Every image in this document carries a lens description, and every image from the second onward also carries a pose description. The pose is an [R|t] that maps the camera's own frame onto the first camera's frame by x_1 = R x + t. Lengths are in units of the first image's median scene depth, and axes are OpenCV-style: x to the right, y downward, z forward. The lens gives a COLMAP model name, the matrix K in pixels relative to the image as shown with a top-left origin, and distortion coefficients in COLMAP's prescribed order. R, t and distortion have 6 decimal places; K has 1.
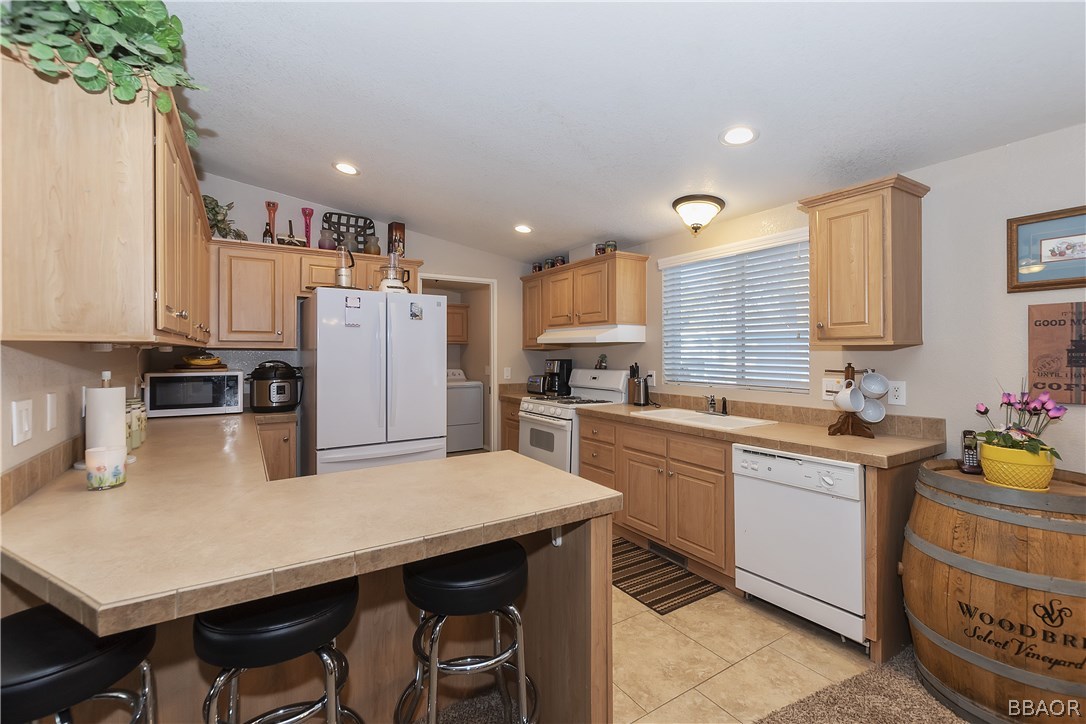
lens RADIAL K [[477.3, 0, 538.3], [0, 477.3, 353.8], [0, 0, 1]] dist [0.000557, -0.000929]
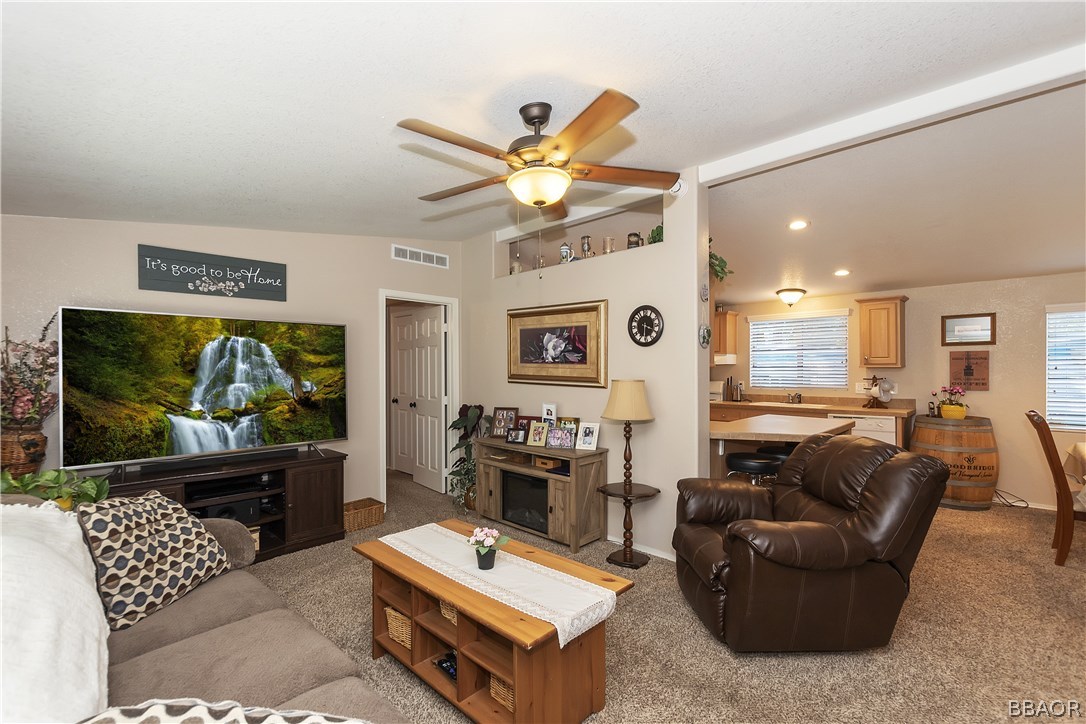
lens RADIAL K [[477.3, 0, 548.7], [0, 477.3, 369.8], [0, 0, 1]] dist [0.000557, -0.000929]
pose [[0.971627, -0.001693, 0.236511, -1.013030], [0.001903, 0.999998, -0.000657, -0.004760], [-0.236509, 0.001088, 0.971629, -0.587778]]
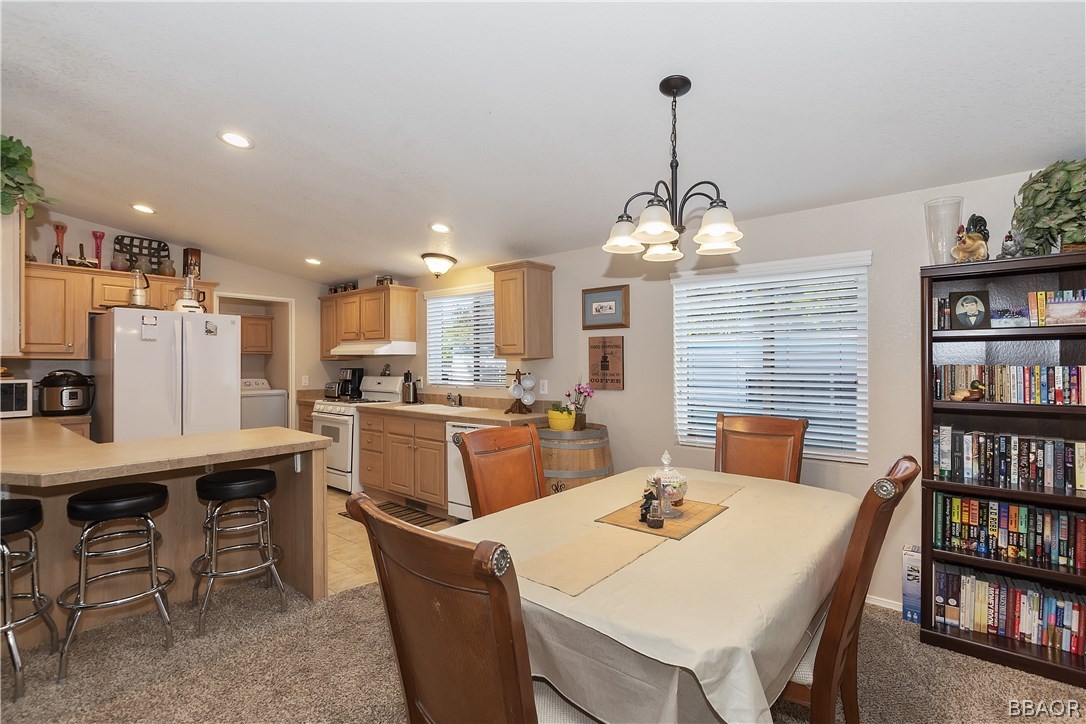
lens RADIAL K [[504.0, 0, 541.9], [0, 504.0, 361.8], [0, 0, 1]] dist [0.001462, -0.002522]
pose [[0.949869, 0.000278, 0.312649, 0.152115], [0.000844, 0.999994, -0.003452, 0.000680], [-0.312648, 0.003543, 0.949862, -0.511898]]
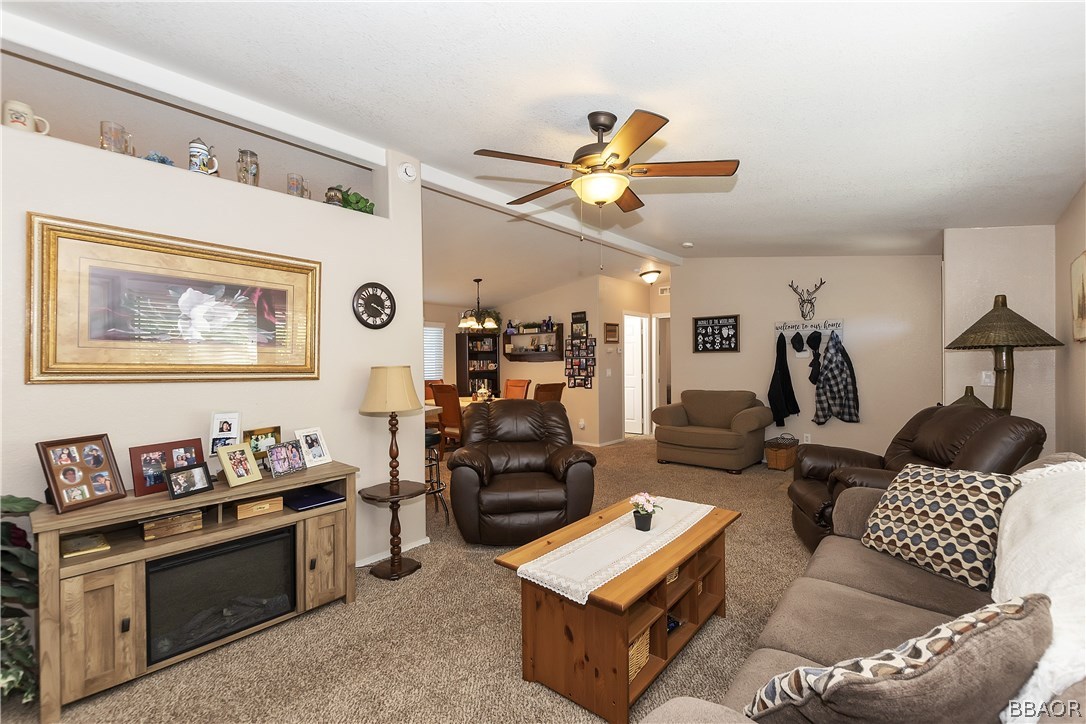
lens RADIAL K [[477.3, 0, 538.9], [0, 477.3, 364.9], [0, 0, 1]] dist [0.000557, -0.000929]
pose [[-0.283903, -0.004832, 0.958841, -1.557909], [0.010174, 0.999916, 0.008051, 0.009756], [-0.958799, 0.012041, -0.283830, 0.370632]]
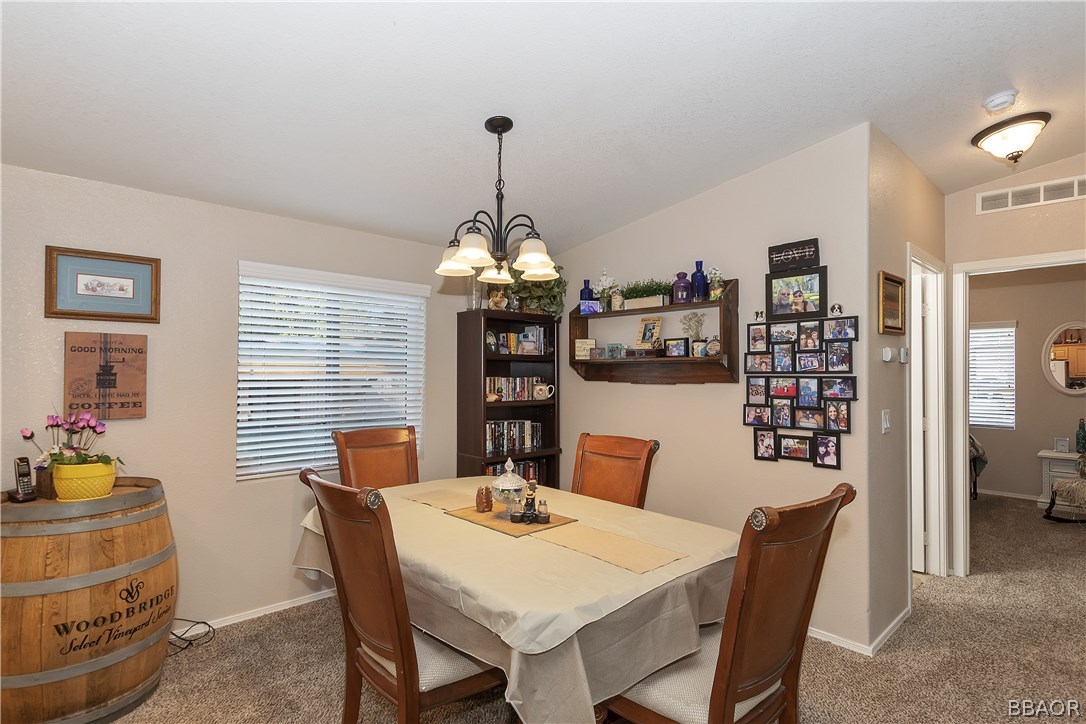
lens RADIAL K [[540.1, 0, 545.3], [0, 540.1, 364.4], [0, 0, 1]] dist [-0.002712, -0.001028]
pose [[-0.188206, 0.015822, 0.982002, -0.227115], [-0.002043, 0.999862, -0.016501, -0.006665], [-0.982127, -0.005112, -0.188148, 0.107731]]
